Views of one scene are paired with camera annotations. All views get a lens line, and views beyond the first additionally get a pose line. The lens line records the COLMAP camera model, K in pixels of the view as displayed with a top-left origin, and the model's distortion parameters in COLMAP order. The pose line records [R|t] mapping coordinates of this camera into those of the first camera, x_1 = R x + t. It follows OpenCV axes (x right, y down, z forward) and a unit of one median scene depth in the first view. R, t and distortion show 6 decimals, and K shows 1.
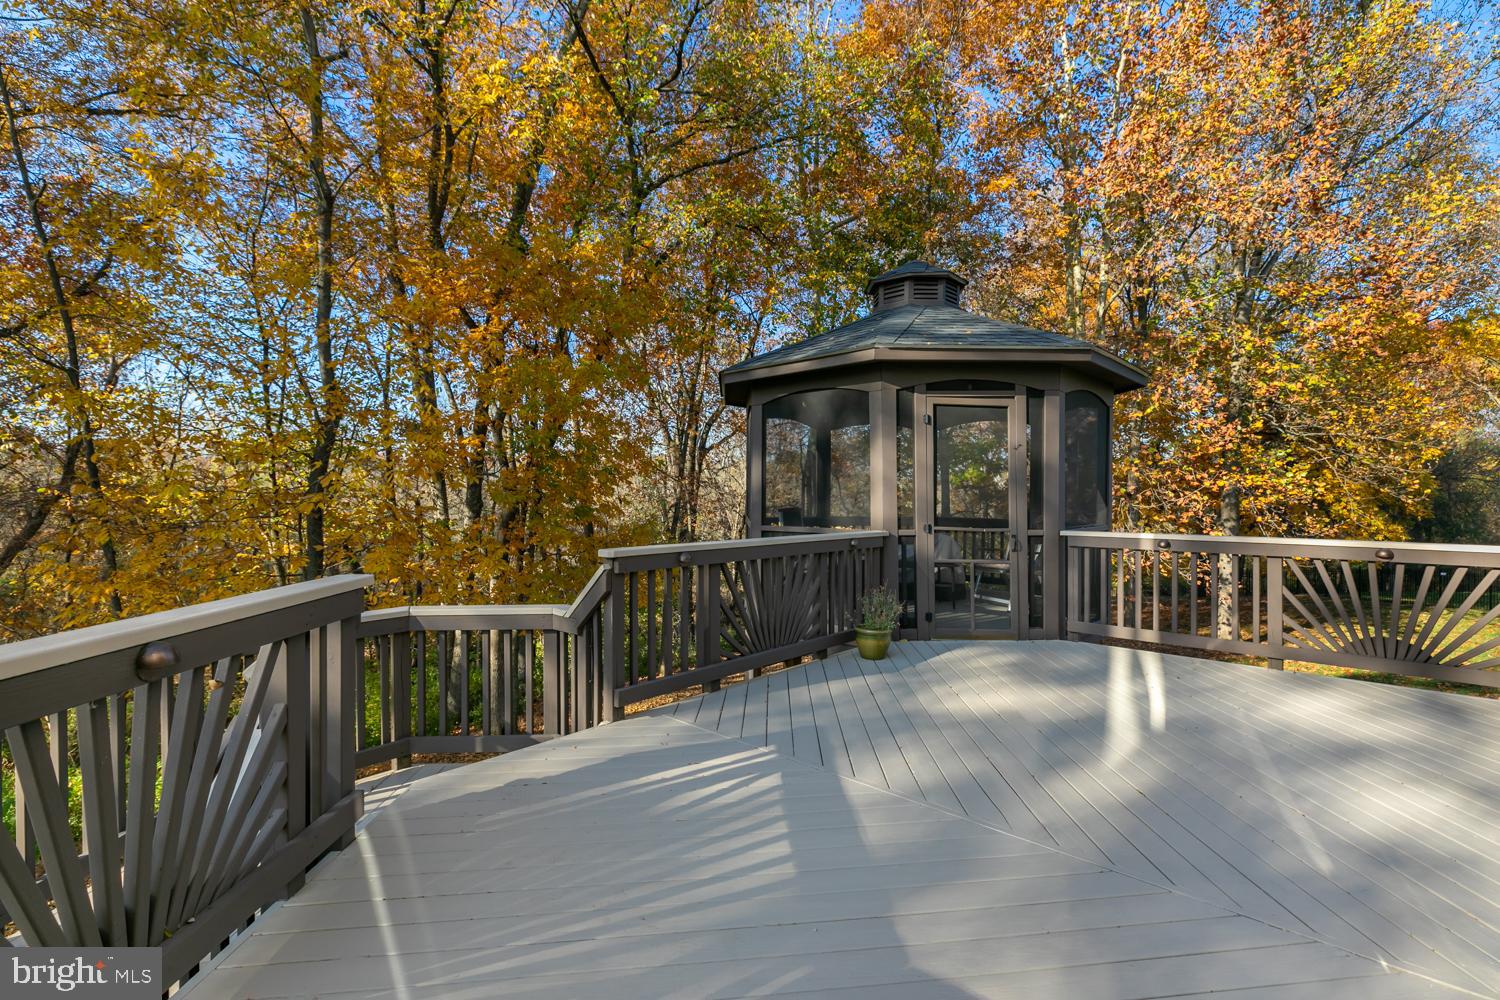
lens RADIAL K [[720.1, 0, 750.0], [0, 720.1, 500.0], [0, 0, 1]] dist [0.000960, 0.000058]
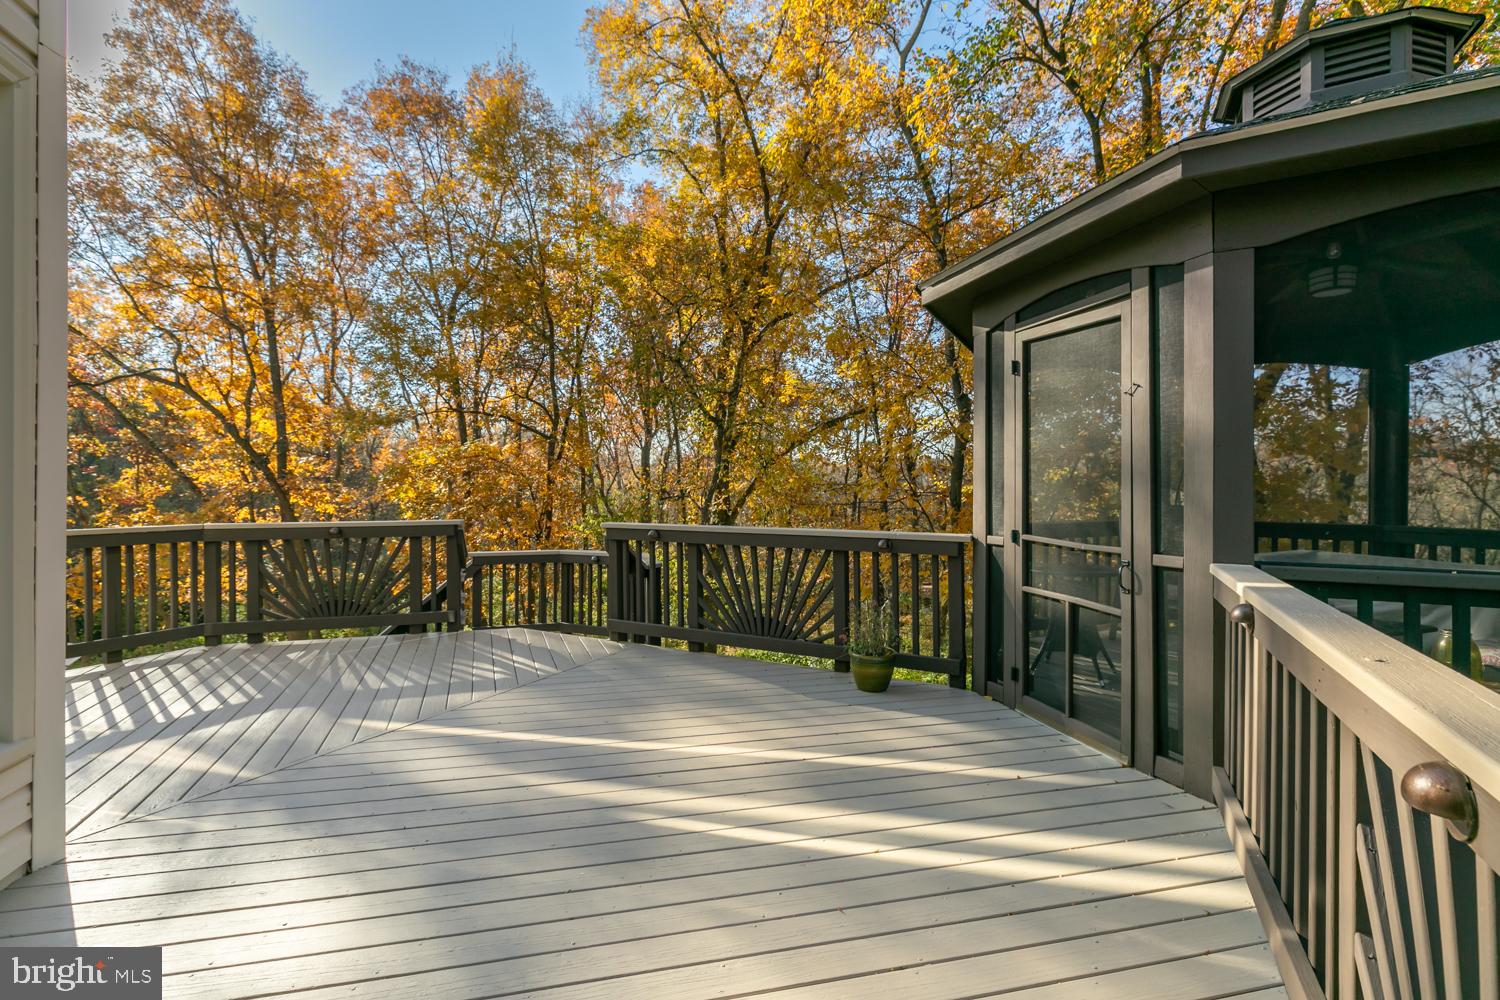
lens RADIAL K [[669.8, 0, 750.0], [0, 669.8, 500.0], [0, 0, 1]] dist [-0.001455, -0.000084]
pose [[0.229334, 0.015725, -0.973221, 0.778809], [-0.014259, 0.999816, 0.012795, 0.002498], [0.973243, 0.010943, 0.229516, 0.631030]]
